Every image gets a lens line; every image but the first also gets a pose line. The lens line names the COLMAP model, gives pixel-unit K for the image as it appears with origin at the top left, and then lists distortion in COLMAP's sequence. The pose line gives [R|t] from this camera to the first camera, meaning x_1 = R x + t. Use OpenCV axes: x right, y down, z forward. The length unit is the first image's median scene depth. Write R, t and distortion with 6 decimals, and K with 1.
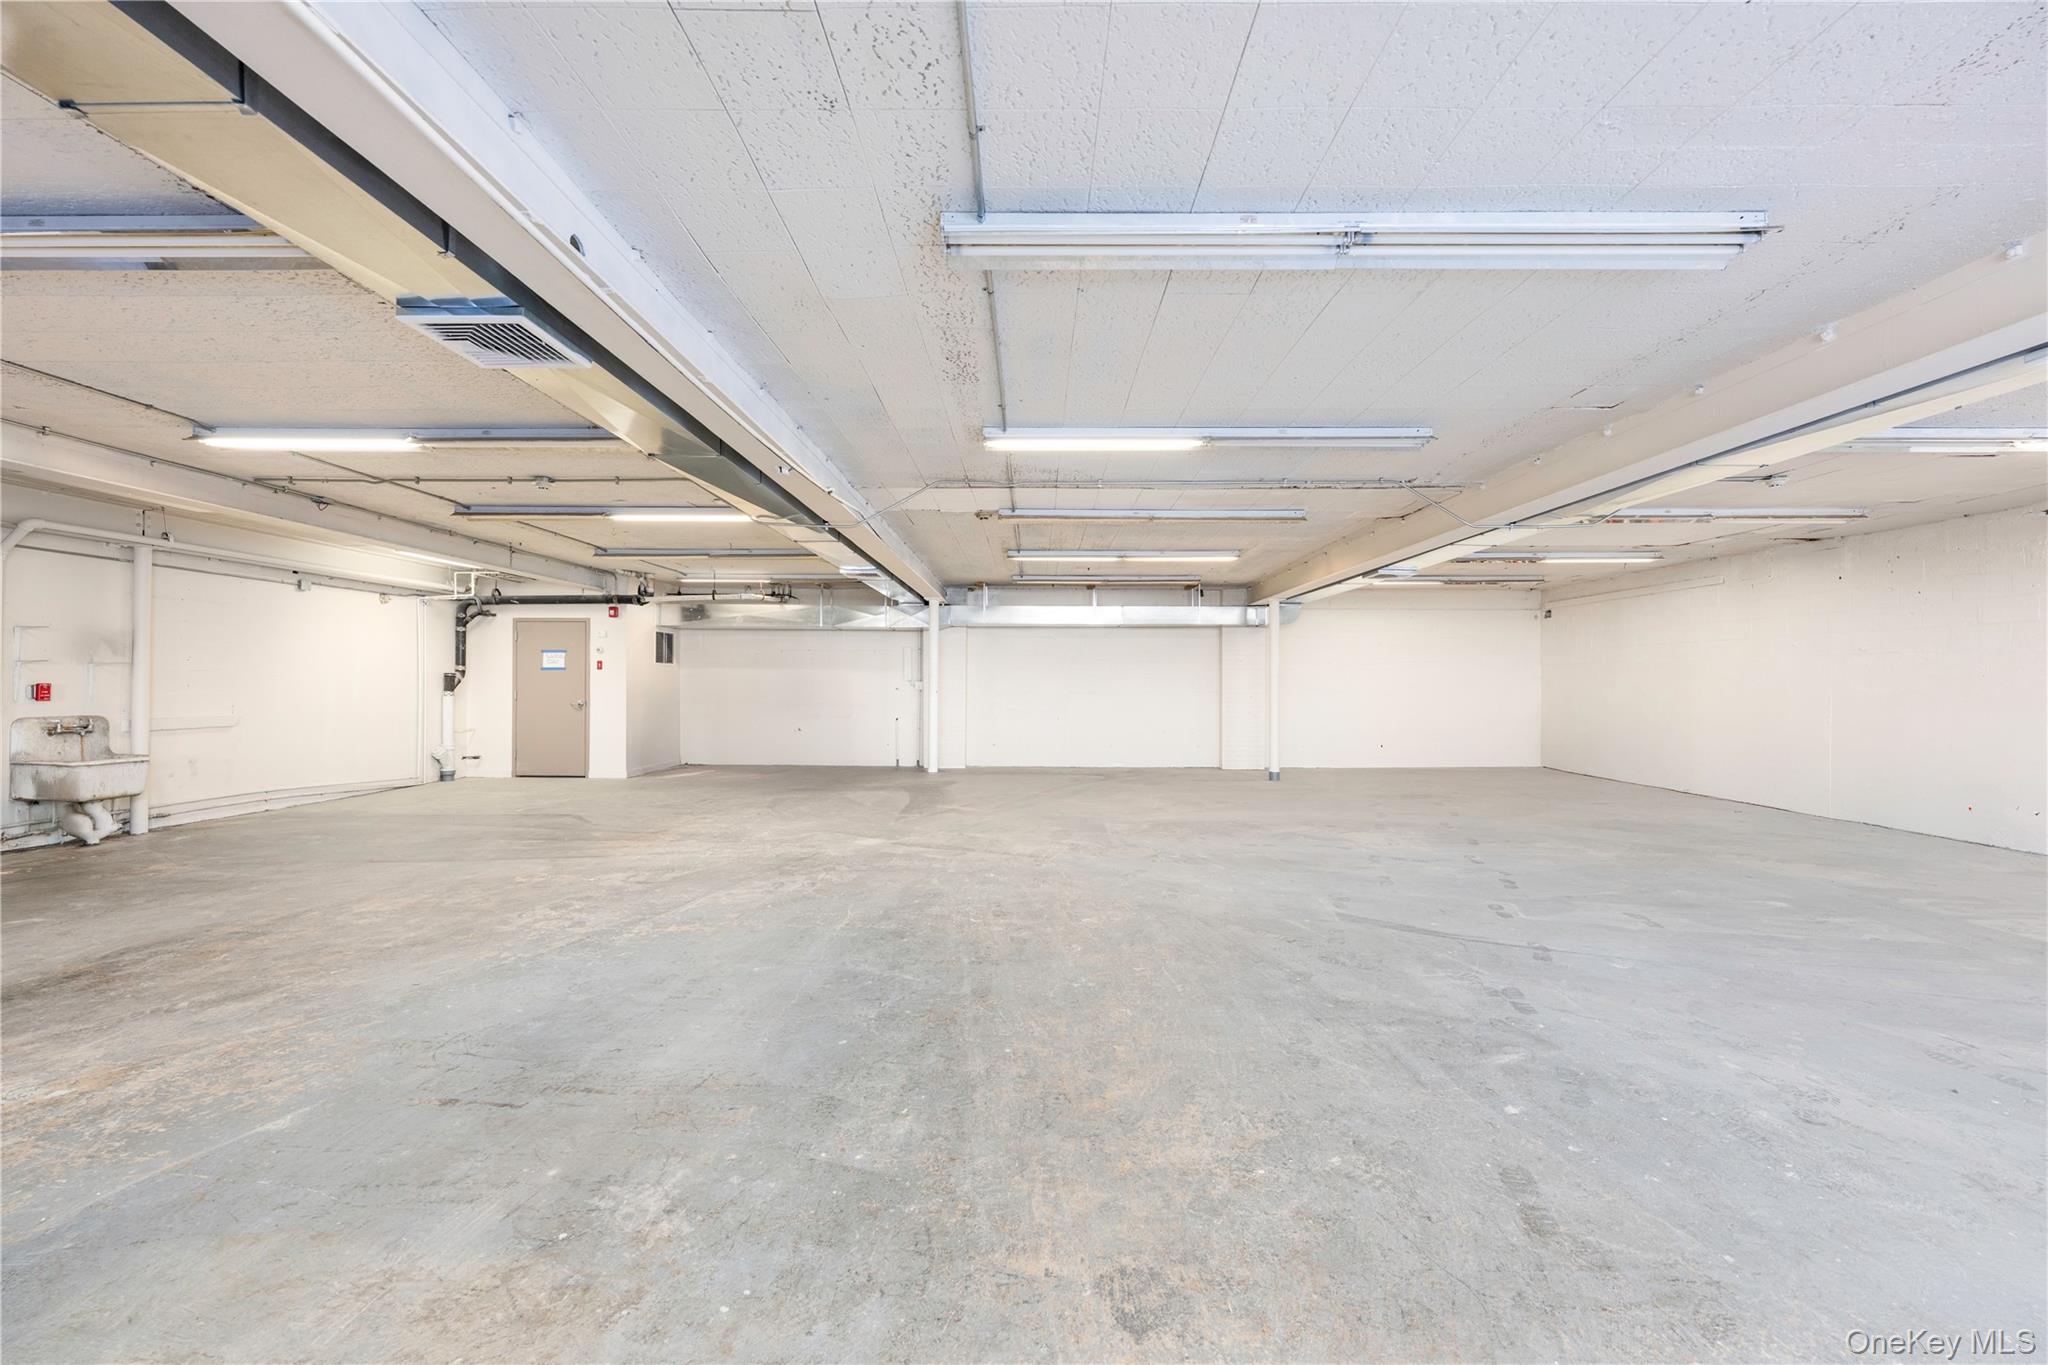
lens RADIAL K [[812.4, 0, 1027.2], [0, 812.4, 689.3], [0, 0, 1]] dist [0.000373, -0.000969]
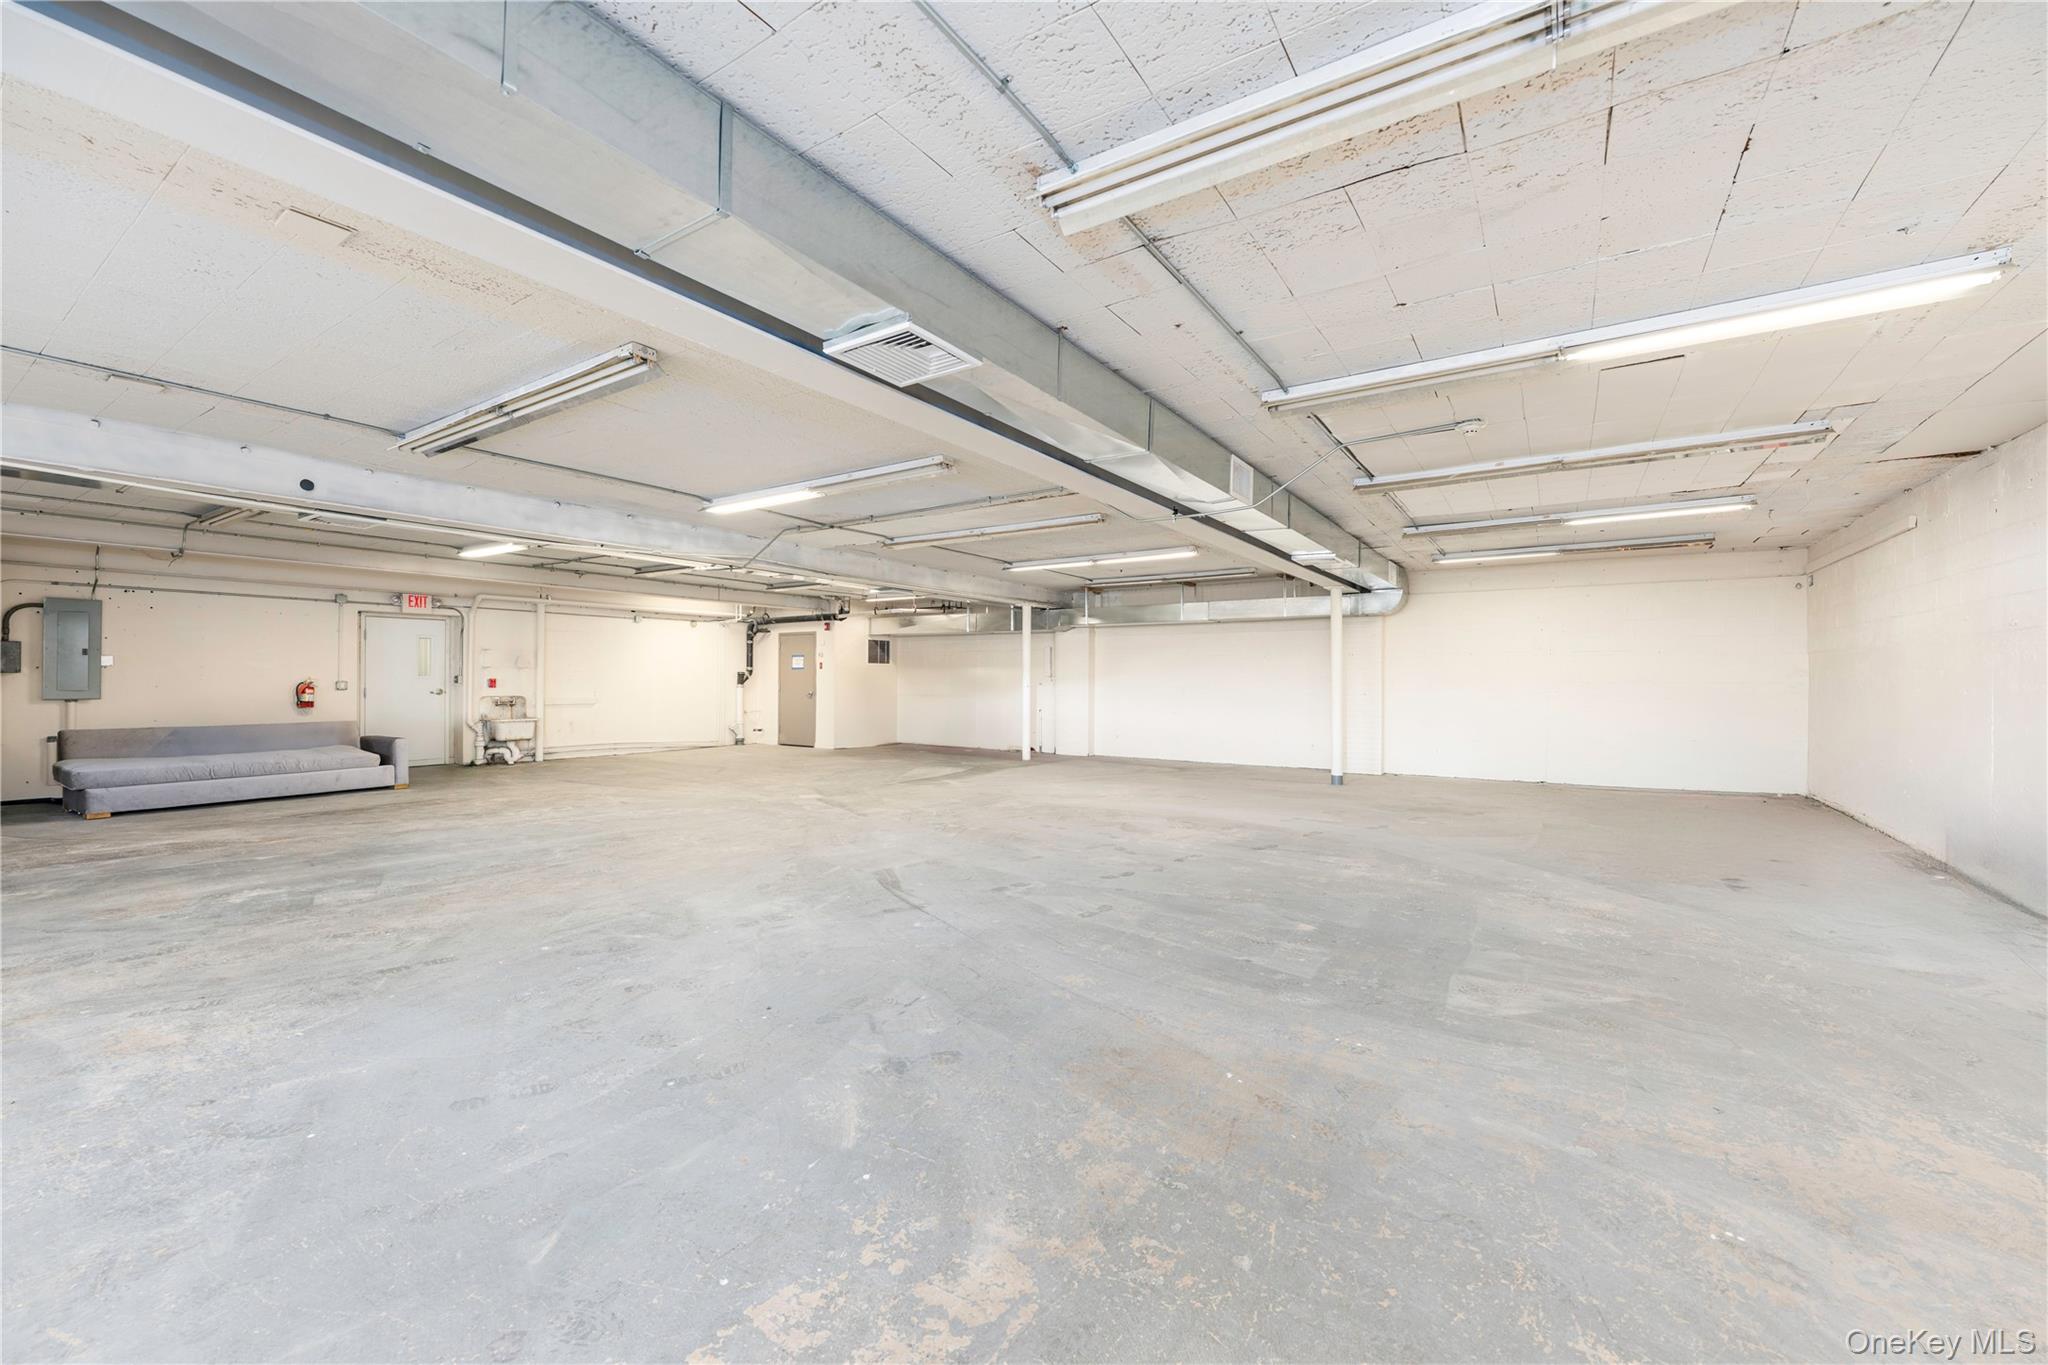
lens RADIAL K [[812.4, 0, 1026.1], [0, 812.4, 677.1], [0, 0, 1]] dist [0.000373, -0.000969]
pose [[0.838582, -0.001750, -0.544772, 0.790507], [-0.004272, 0.999943, -0.009788, 0.002303], [0.544758, 0.010535, 0.838527, 0.066124]]
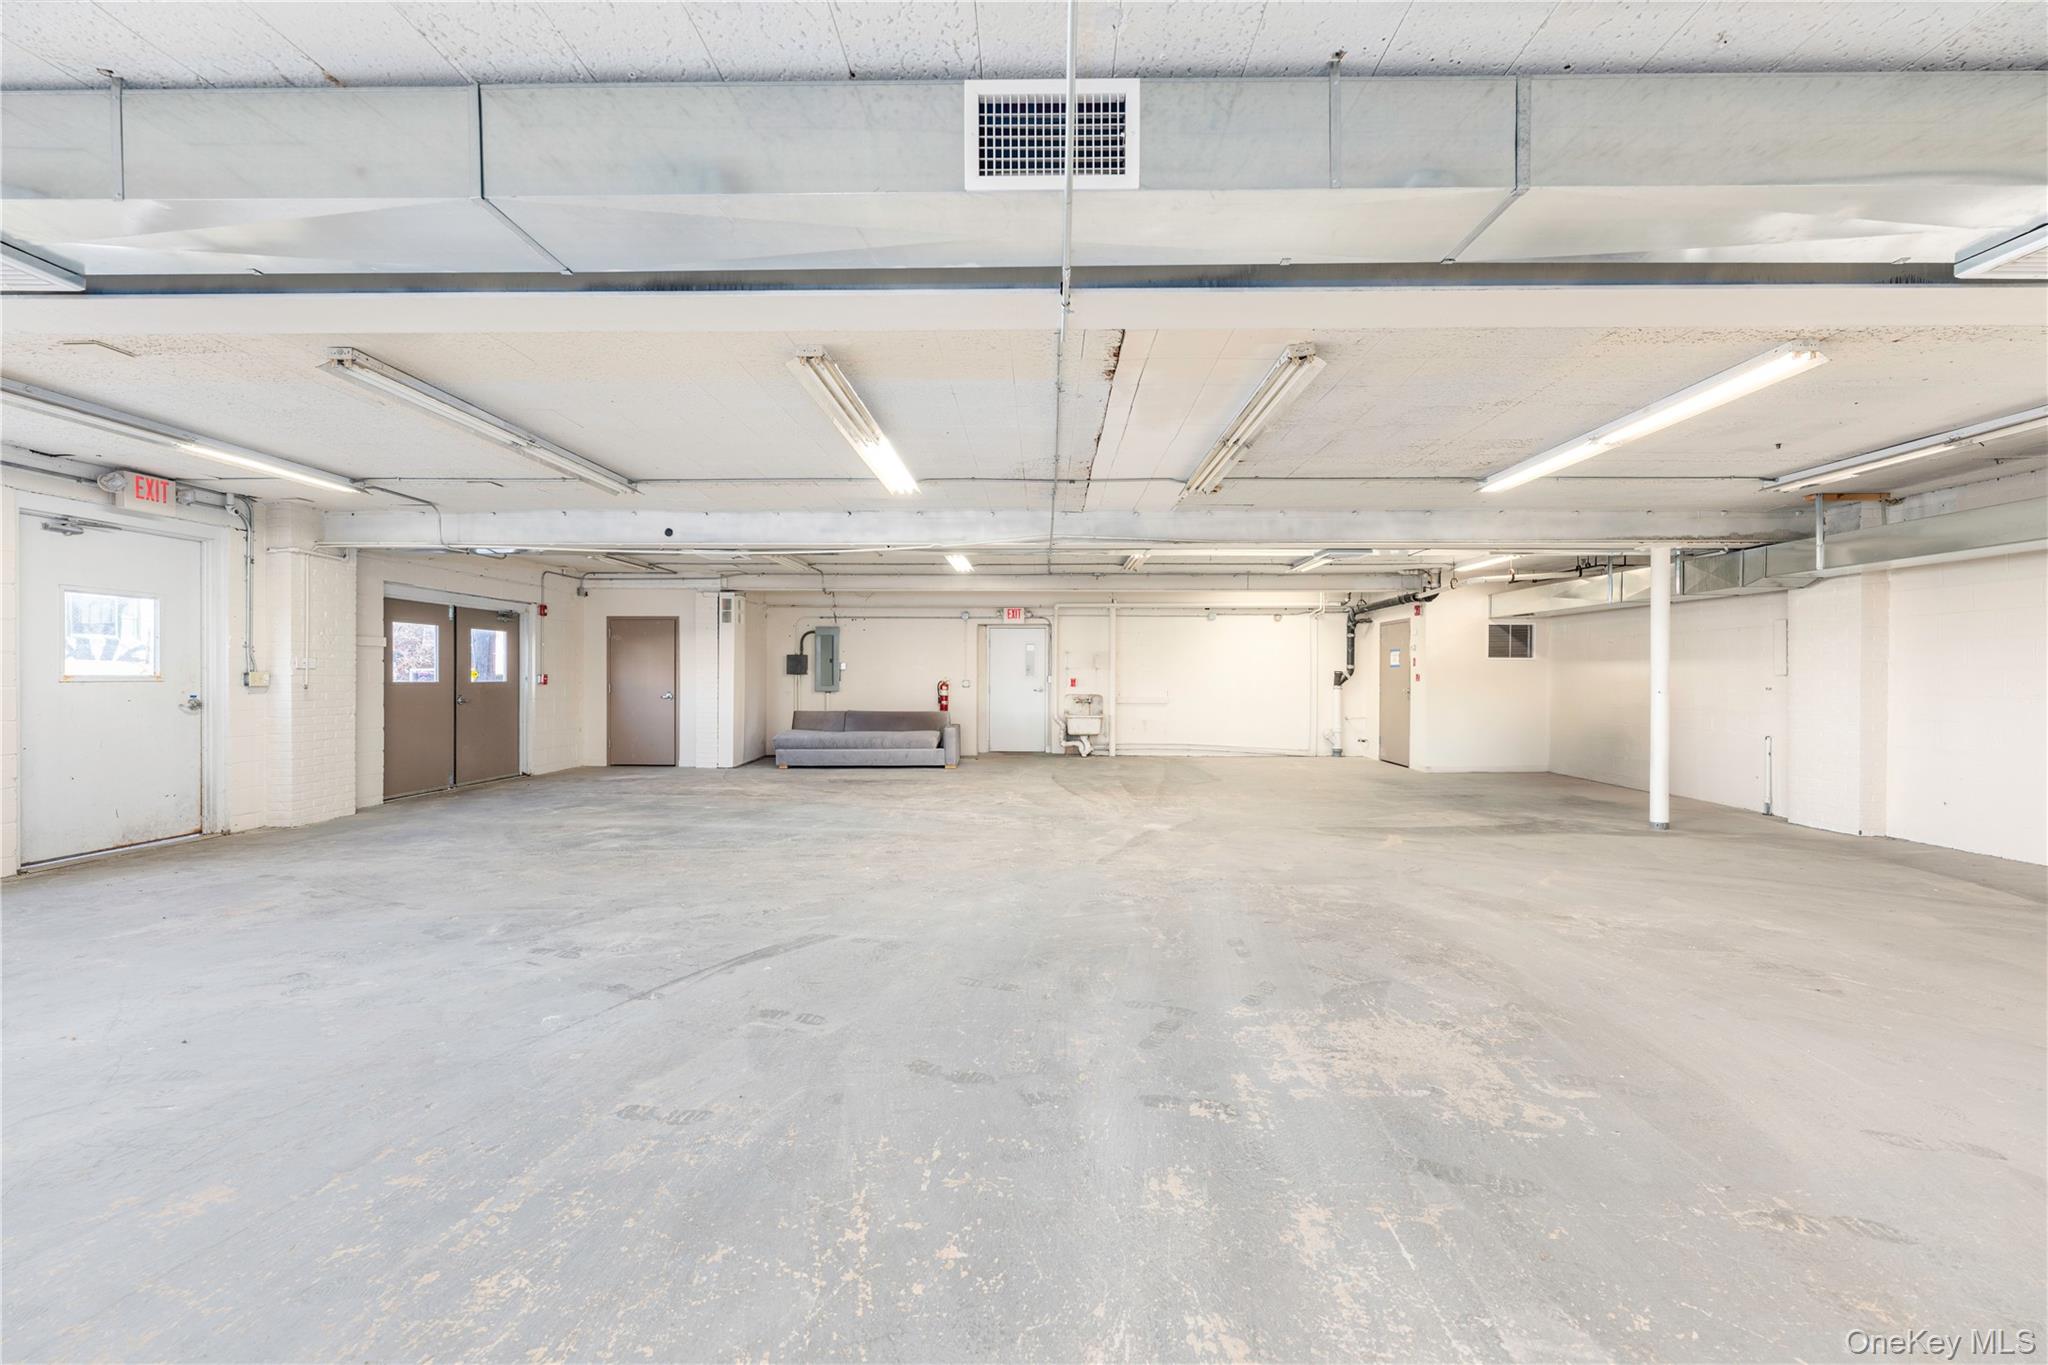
lens RADIAL K [[812.4, 0, 1026.5], [0, 812.4, 681.6], [0, 0, 1]] dist [0.000373, -0.000969]
pose [[-0.009828, 0.002415, -0.999949, 0.824289], [-0.010293, 0.999944, 0.002517, -0.002499], [0.999899, 0.010317, -0.009802, 0.793308]]
